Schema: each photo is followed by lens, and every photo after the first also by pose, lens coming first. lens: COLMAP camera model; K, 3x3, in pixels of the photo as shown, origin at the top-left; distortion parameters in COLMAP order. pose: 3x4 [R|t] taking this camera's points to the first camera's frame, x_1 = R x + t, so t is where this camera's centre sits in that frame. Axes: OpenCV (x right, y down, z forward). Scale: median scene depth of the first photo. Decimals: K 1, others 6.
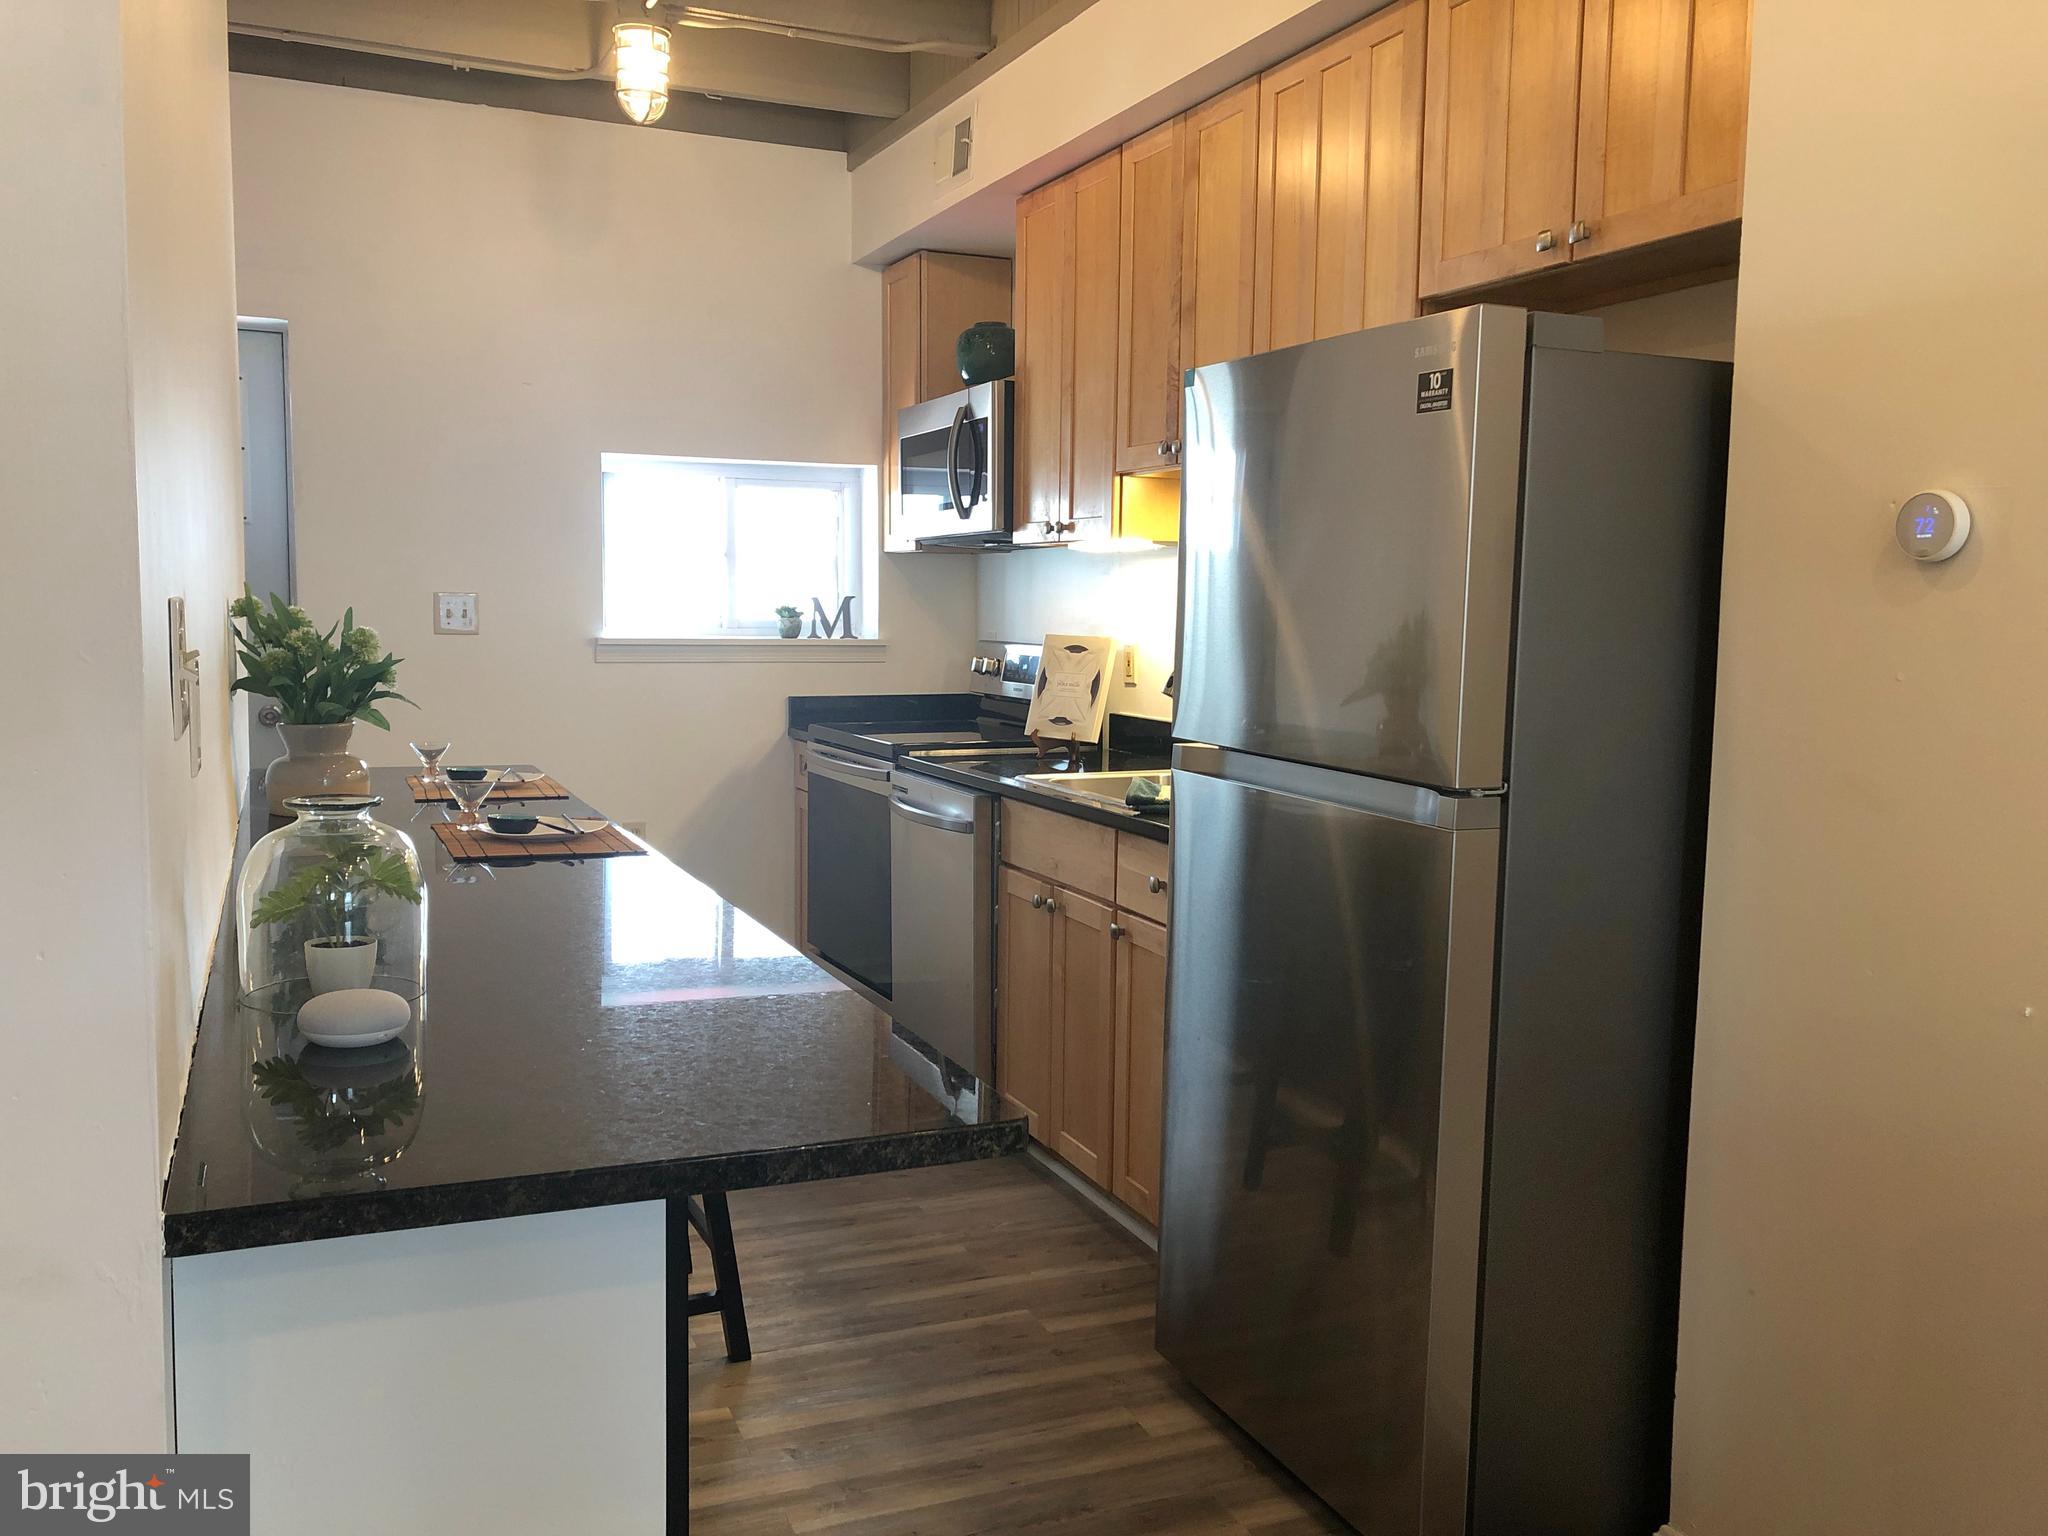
lens RADIAL K [[1671.4, 0, 1042.9], [0, 1671.4, 759.4], [0, 0, 1]] dist [0.072197, -0.080533]
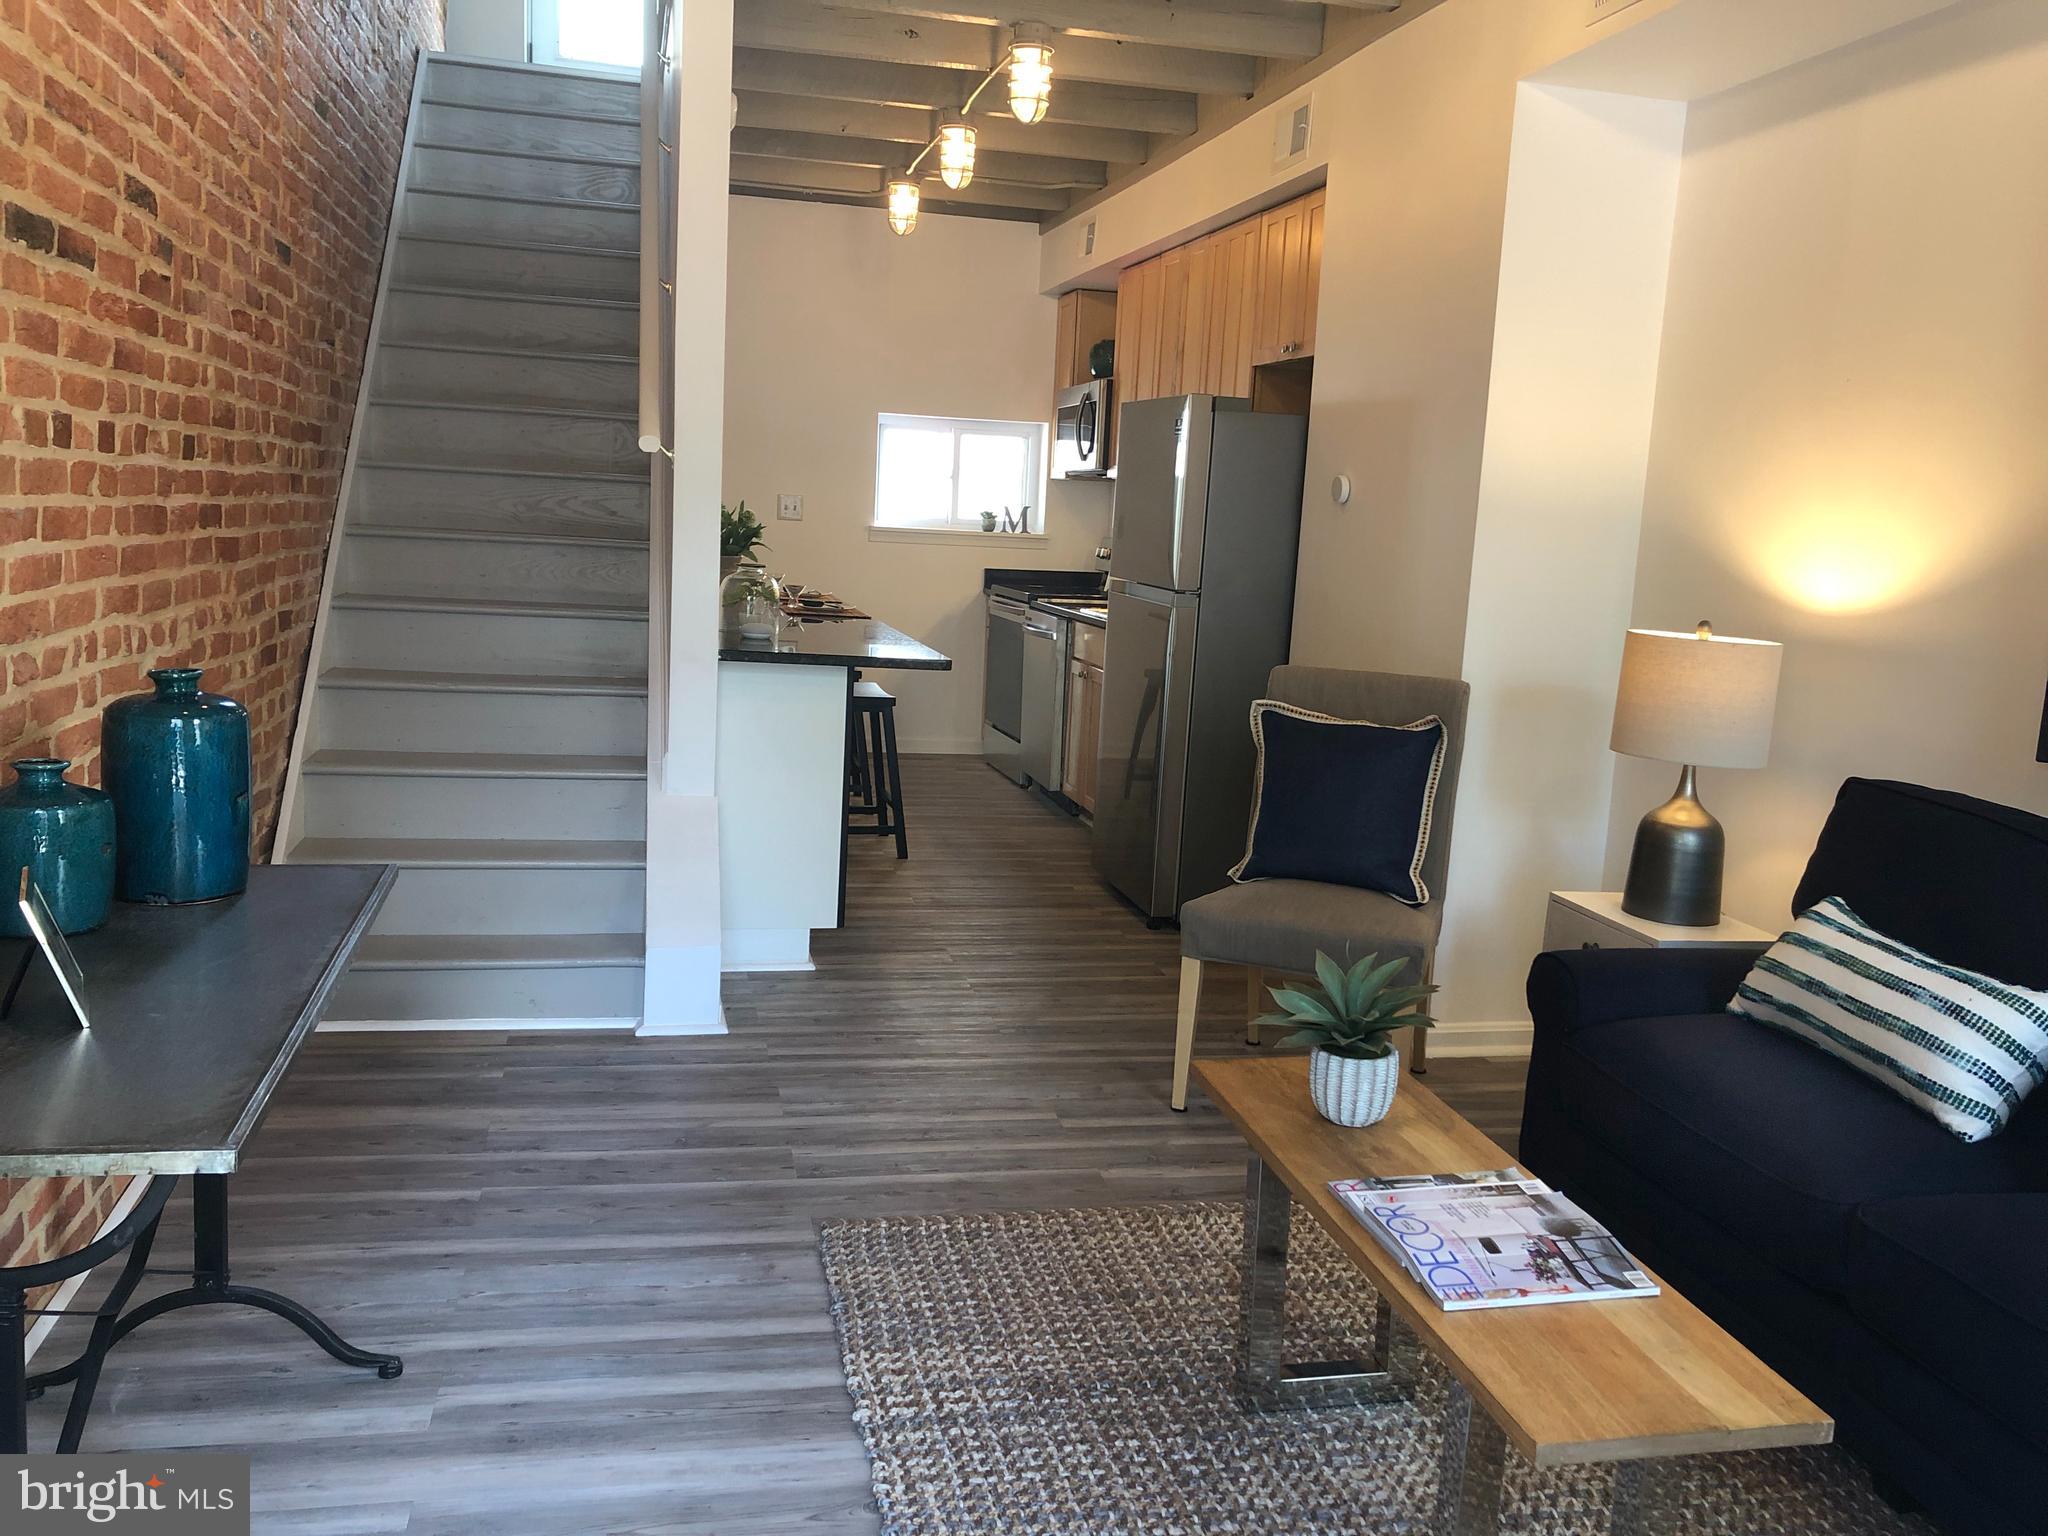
lens RADIAL K [[1671.4, 0, 1042.9], [0, 1671.4, 759.4], [0, 0, 1]] dist [0.072197, -0.080533]
pose [[0.982688, 0.062131, -0.174538, 0.201200], [-0.053953, 0.997229, 0.051219, 0.062229], [0.177236, -0.040915, 0.983317, -0.592319]]
